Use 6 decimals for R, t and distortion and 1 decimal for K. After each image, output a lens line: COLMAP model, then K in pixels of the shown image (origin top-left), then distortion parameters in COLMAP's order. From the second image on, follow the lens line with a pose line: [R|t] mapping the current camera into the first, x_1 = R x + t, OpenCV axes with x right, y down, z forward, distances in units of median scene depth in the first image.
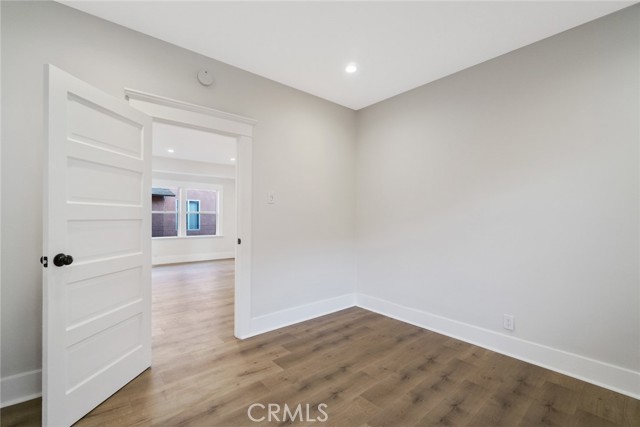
lens RADIAL K [[282.7, 0, 314.5], [0, 282.7, 218.1], [0, 0, 1]] dist [0.000099, 0.000036]
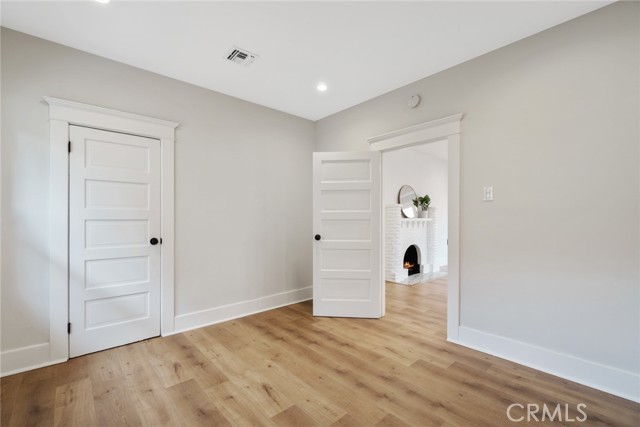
lens RADIAL K [[282.7, 0, 314.5], [0, 282.7, 218.1], [0, 0, 1]] dist [0.000099, 0.000036]
pose [[0.010024, -0.016683, -0.999811, 0.892006], [-0.007962, 0.999828, -0.016763, 0.023696], [0.999918, 0.008129, 0.009890, 0.632718]]
